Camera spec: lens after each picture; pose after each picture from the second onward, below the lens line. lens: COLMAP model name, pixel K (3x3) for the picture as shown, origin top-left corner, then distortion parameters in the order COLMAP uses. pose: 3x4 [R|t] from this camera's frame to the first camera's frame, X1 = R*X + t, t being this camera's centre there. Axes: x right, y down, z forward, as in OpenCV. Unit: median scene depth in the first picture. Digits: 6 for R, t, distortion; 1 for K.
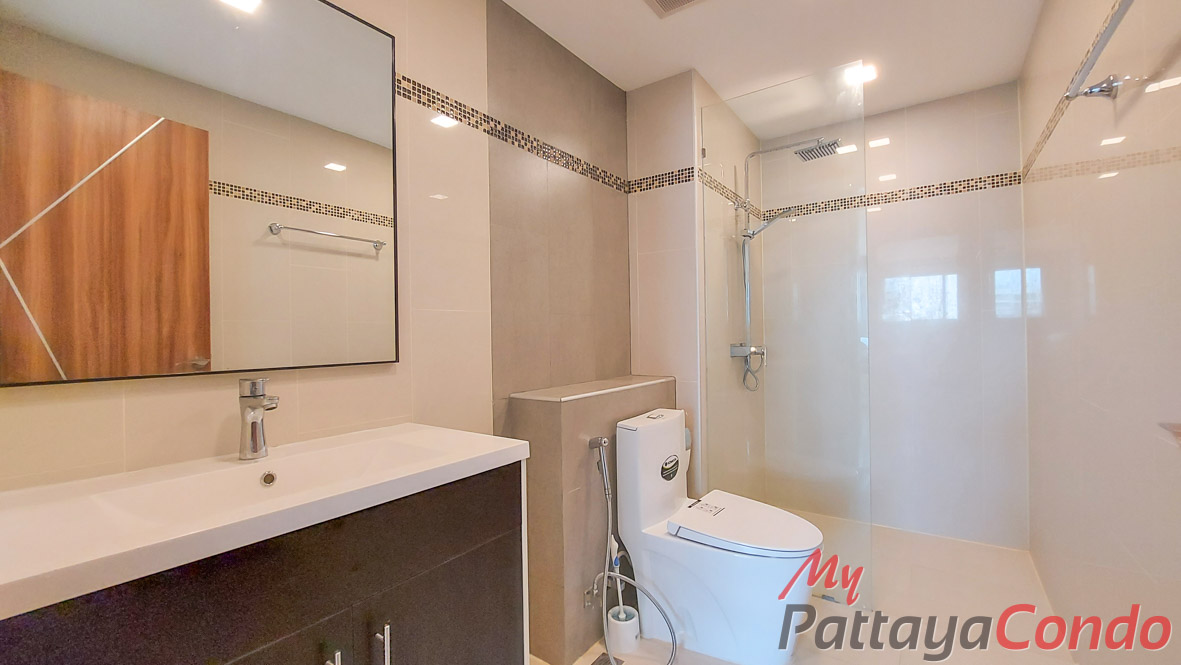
lens RADIAL K [[481.2, 0, 591.5], [0, 481.2, 332.7], [0, 0, 1]] dist [0.000204, -0.000024]
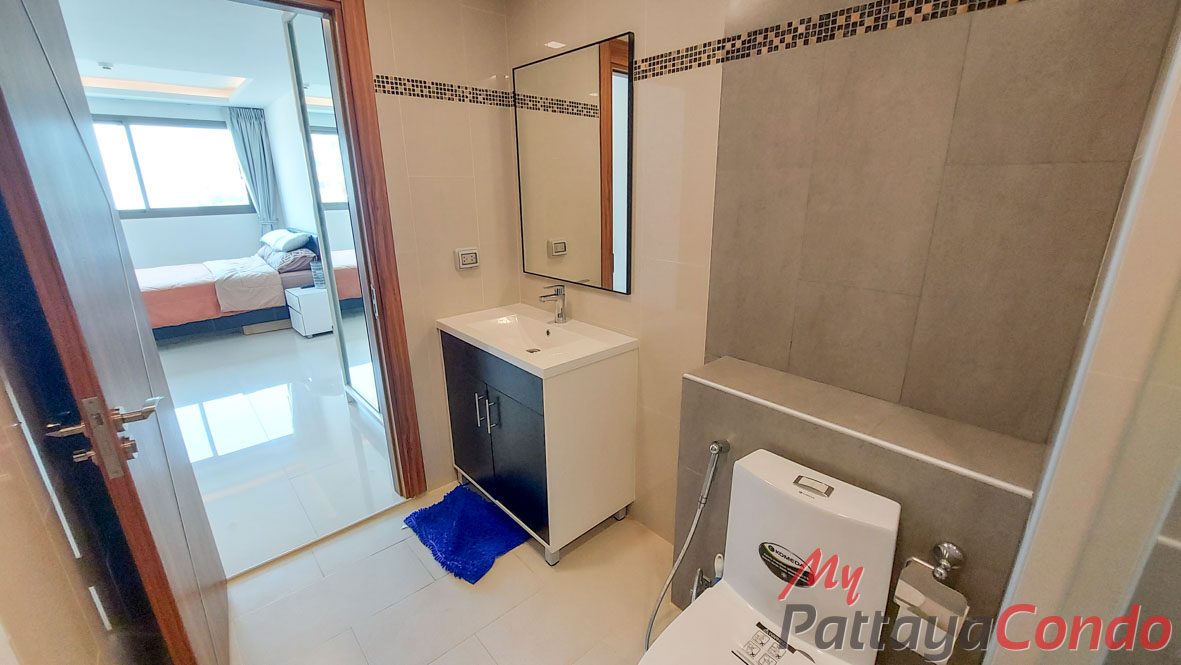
lens RADIAL K [[481.2, 0, 591.5], [0, 481.2, 333.1], [0, 0, 1]] dist [0.000204, -0.000024]
pose [[-0.213319, 0.305697, -0.927925, 0.750591], [0.009699, 0.950402, 0.310872, -0.212161], [0.976935, 0.057315, -0.205704, 0.932628]]
